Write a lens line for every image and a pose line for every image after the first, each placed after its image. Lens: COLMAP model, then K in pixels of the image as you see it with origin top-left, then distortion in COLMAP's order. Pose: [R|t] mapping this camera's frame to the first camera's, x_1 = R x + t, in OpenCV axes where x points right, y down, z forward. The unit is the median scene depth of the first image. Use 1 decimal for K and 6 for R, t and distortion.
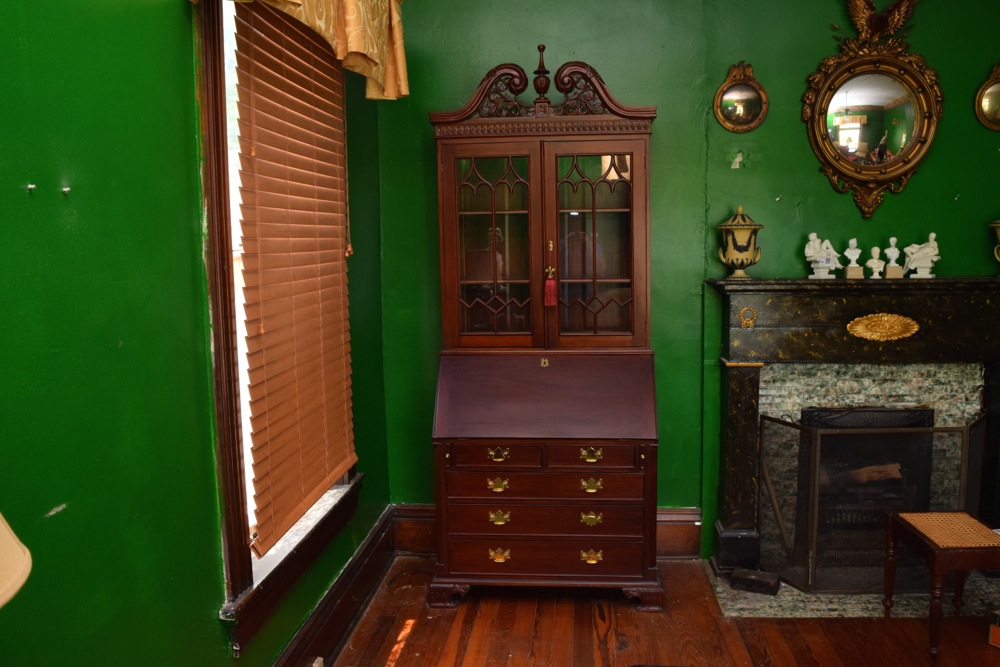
lens RADIAL K [[782.5, 0, 504.1], [0, 782.5, 331.0], [0, 0, 1]] dist [-0.093063, 0.013840]
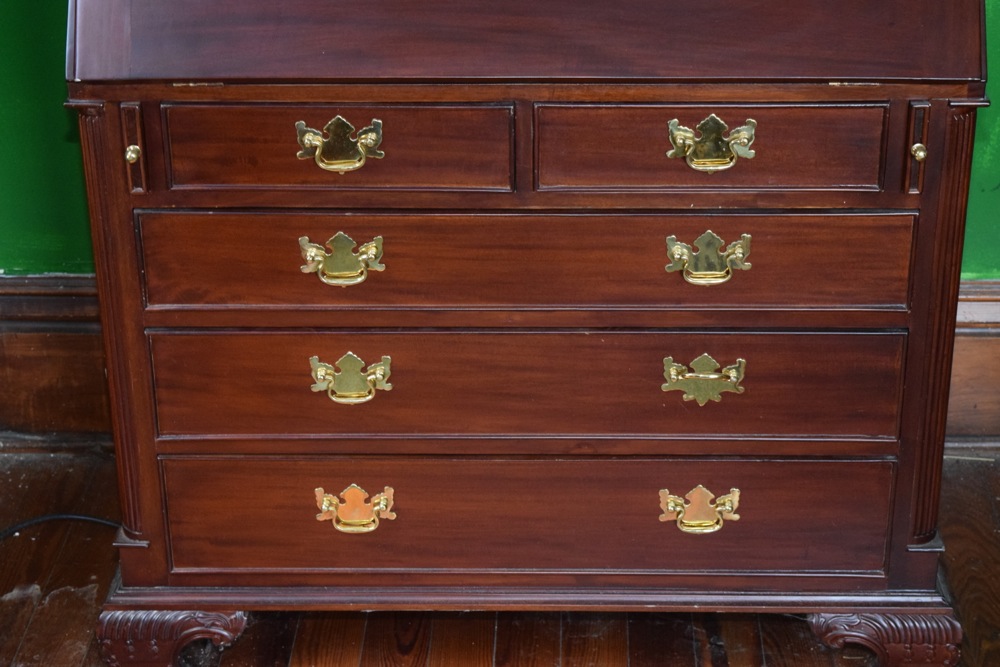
lens RADIAL K [[2103.0, 0, 500.0], [0, 2103.0, 333.5], [0, 0, 1]] dist [0.037602, 0.126894]
pose [[0.998288, -0.023428, 0.053593, 0.006346], [0.003279, 0.937251, 0.348639, -0.019023], [-0.058398, -0.347867, 0.935723, 0.340130]]
